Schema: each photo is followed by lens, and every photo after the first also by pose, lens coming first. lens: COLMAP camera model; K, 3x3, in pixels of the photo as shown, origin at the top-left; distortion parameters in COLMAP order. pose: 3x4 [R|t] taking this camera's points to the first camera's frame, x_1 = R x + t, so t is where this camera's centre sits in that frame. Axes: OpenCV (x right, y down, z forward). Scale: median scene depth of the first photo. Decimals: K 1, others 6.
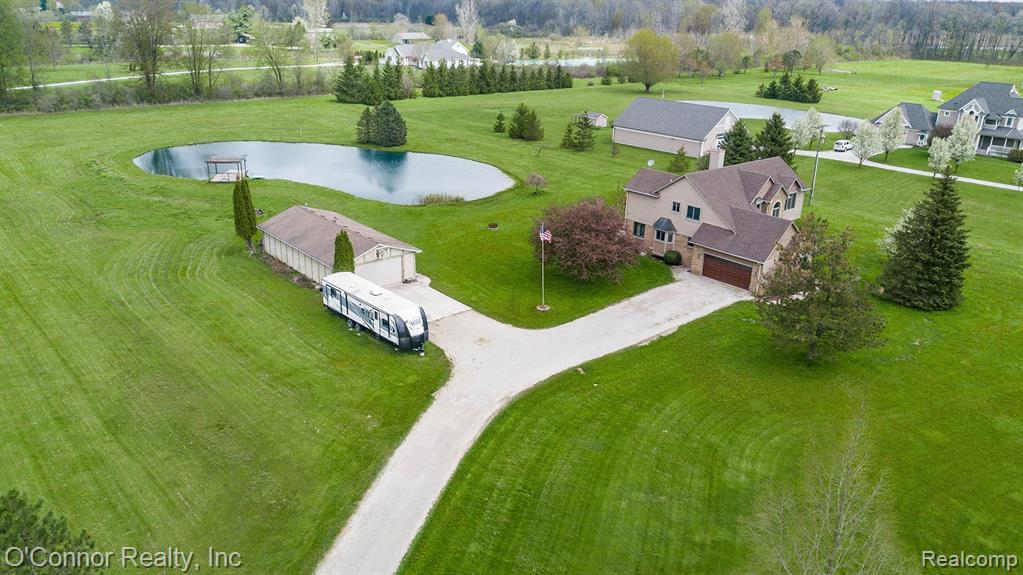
lens RADIAL K [[776.2, 0, 506.9], [0, 776.2, 300.2], [0, 0, 1]] dist [0.016106, -0.014170]
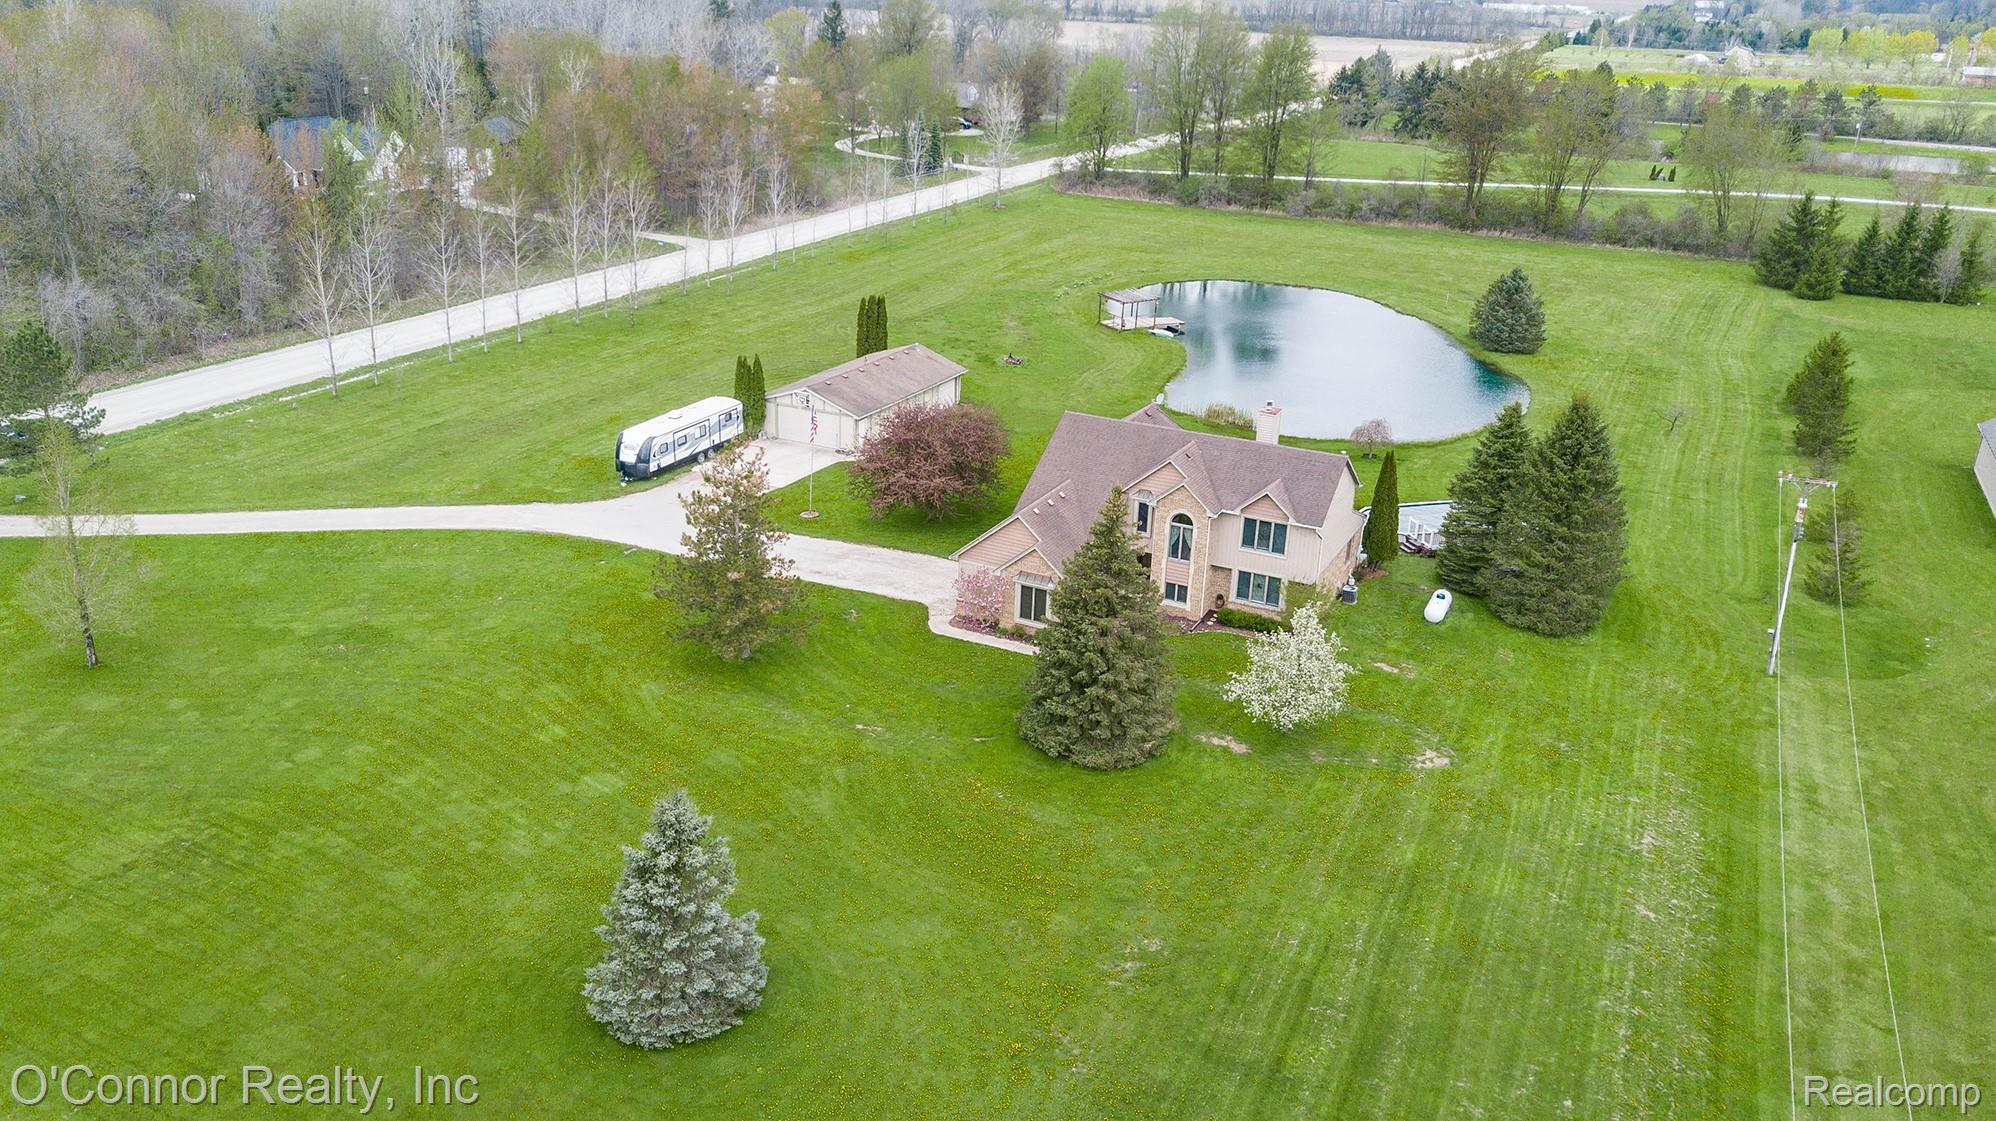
lens RADIAL K [[1514.4, 0, 989.0], [0, 1514.4, 585.4], [0, 0, 1]] dist [0.016106, -0.014170]
pose [[0.412495, 0.340540, -0.844914, 0.633286], [-0.356274, 0.913931, 0.194421, -0.124803], [0.838401, 0.220824, 0.498318, 0.207352]]
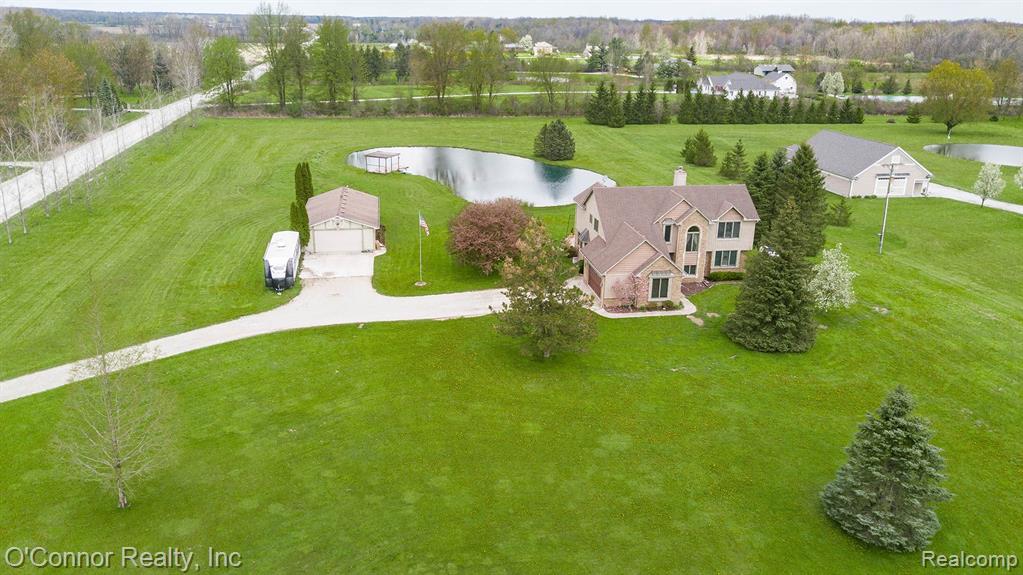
lens RADIAL K [[776.2, 0, 506.9], [0, 776.2, 300.2], [0, 0, 1]] dist [0.016106, -0.014170]
pose [[0.860230, 0.163041, -0.483139, 0.344062], [-0.181561, 0.983342, 0.008570, -0.000014], [0.476488, 0.080347, 0.875502, 0.019860]]
